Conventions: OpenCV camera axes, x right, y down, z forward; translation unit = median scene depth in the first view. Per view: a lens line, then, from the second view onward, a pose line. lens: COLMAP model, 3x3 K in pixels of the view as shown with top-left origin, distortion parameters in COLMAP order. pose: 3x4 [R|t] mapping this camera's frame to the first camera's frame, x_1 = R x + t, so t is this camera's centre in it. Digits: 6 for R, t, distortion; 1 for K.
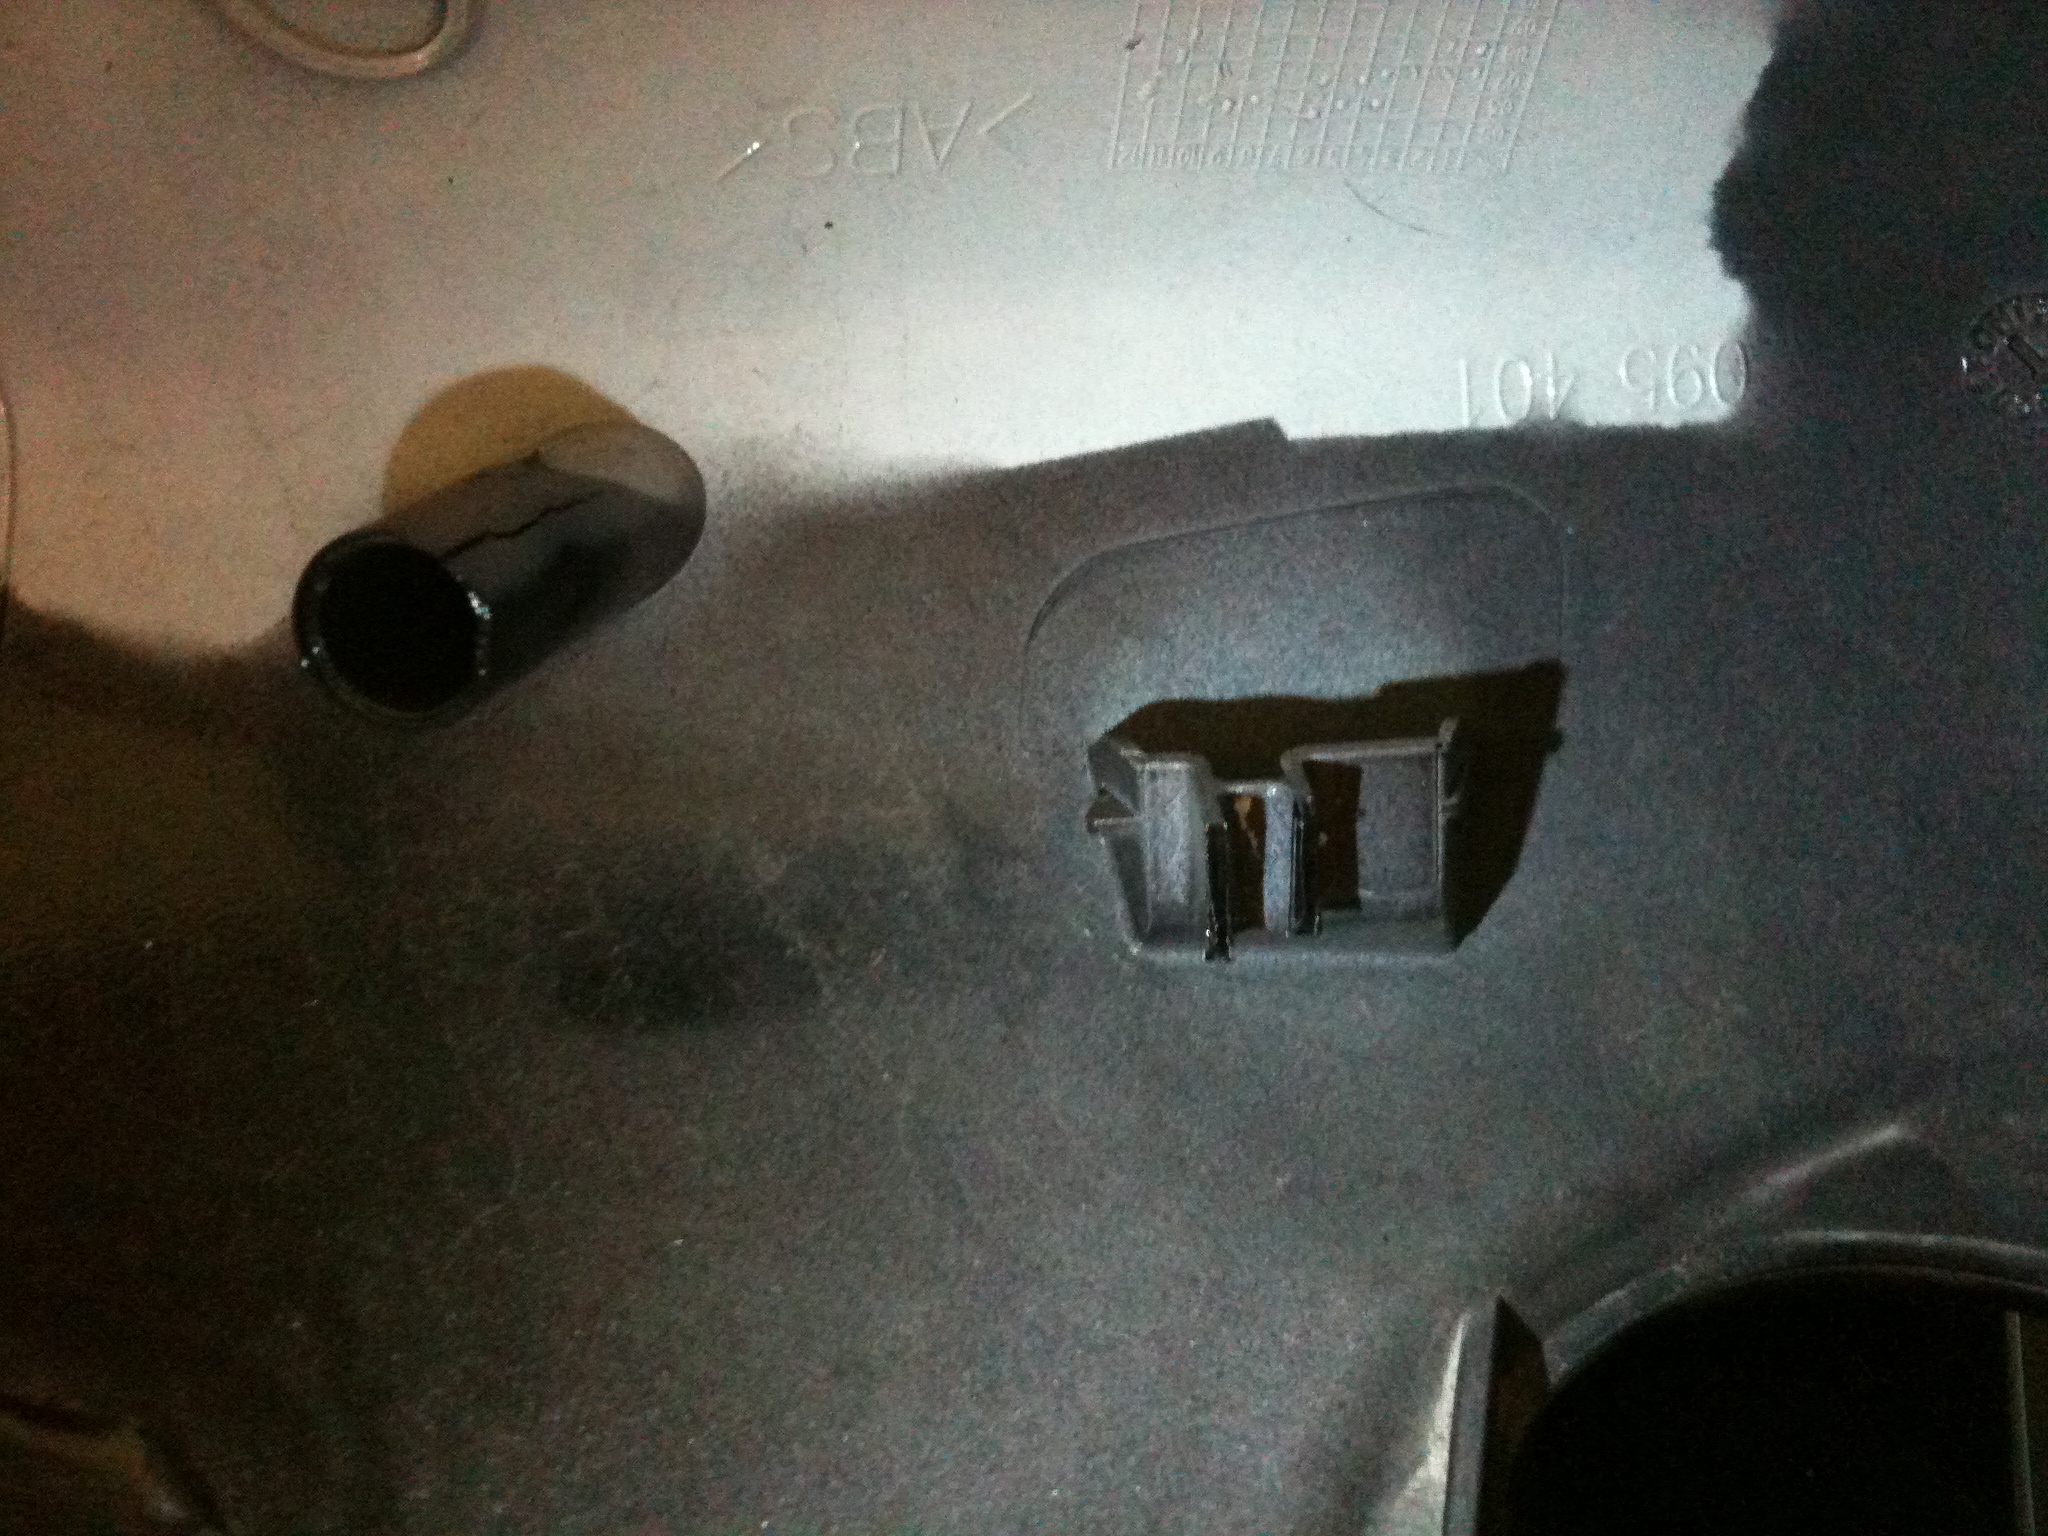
lens RADIAL K [[2722.6, 0, 1024.0], [0, 2722.6, 768.0], [0, 0, 1]] dist [0.087114, 0.017713]
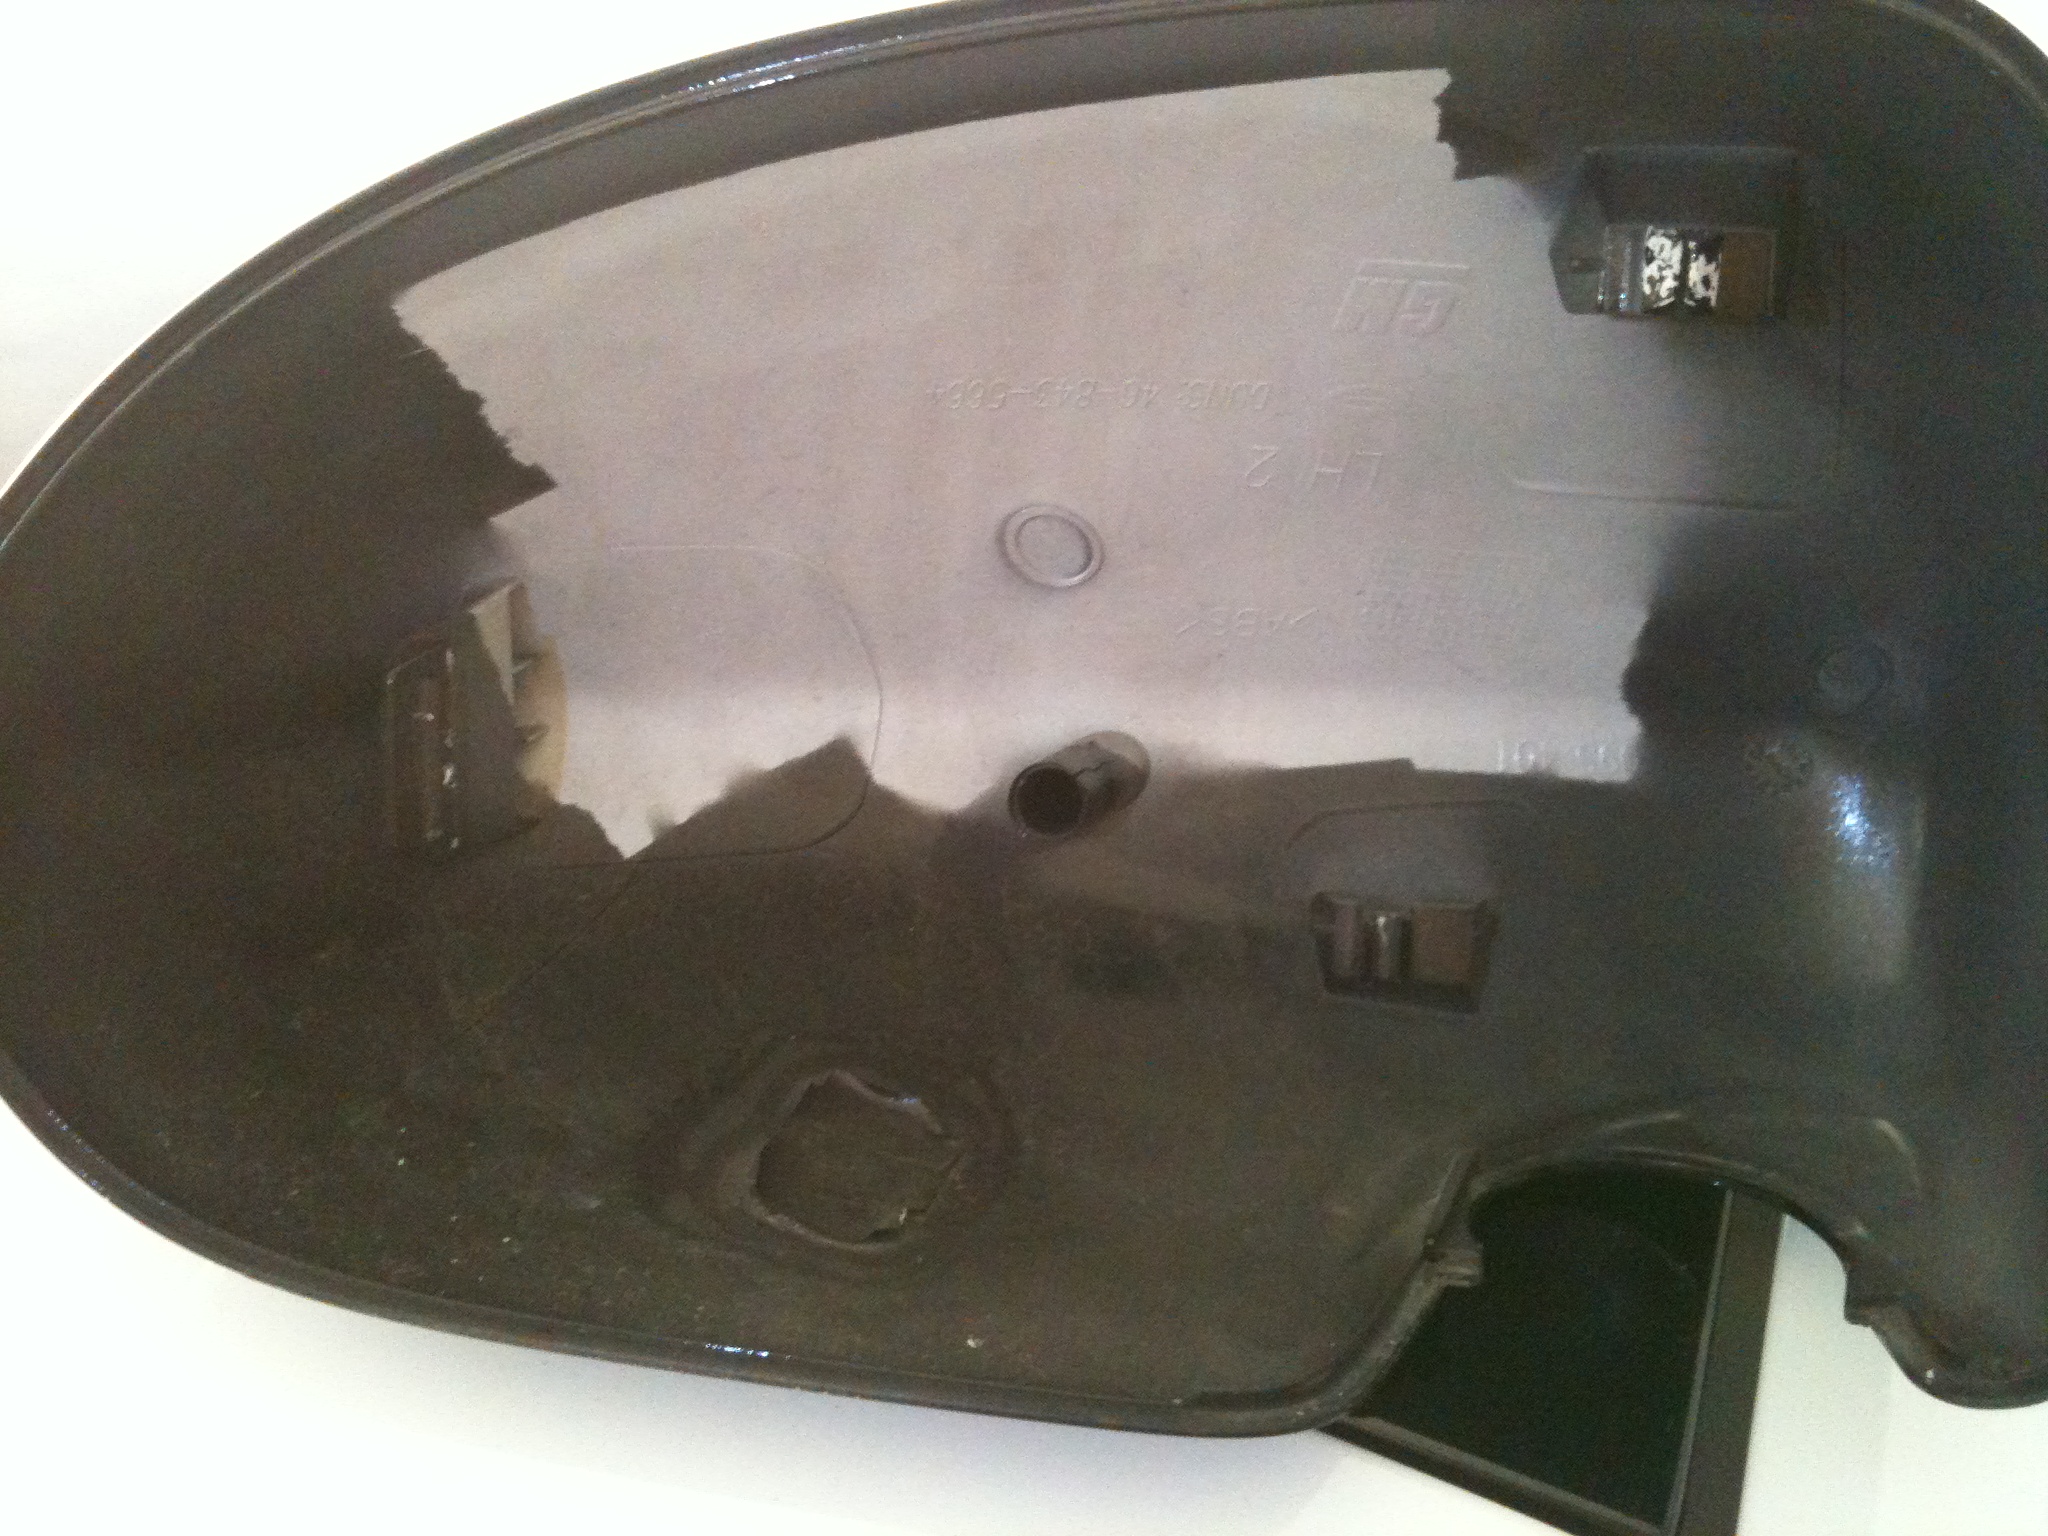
lens RADIAL K [[1898.4, 0, 1024.0], [0, 1898.4, 768.0], [0, 0, 1]] dist [0.009428, -0.179794]
pose [[0.989830, 0.091730, -0.108730, -0.049470], [-0.104468, 0.987512, -0.117924, 0.095112], [0.096555, 0.128084, 0.987052, -0.546672]]
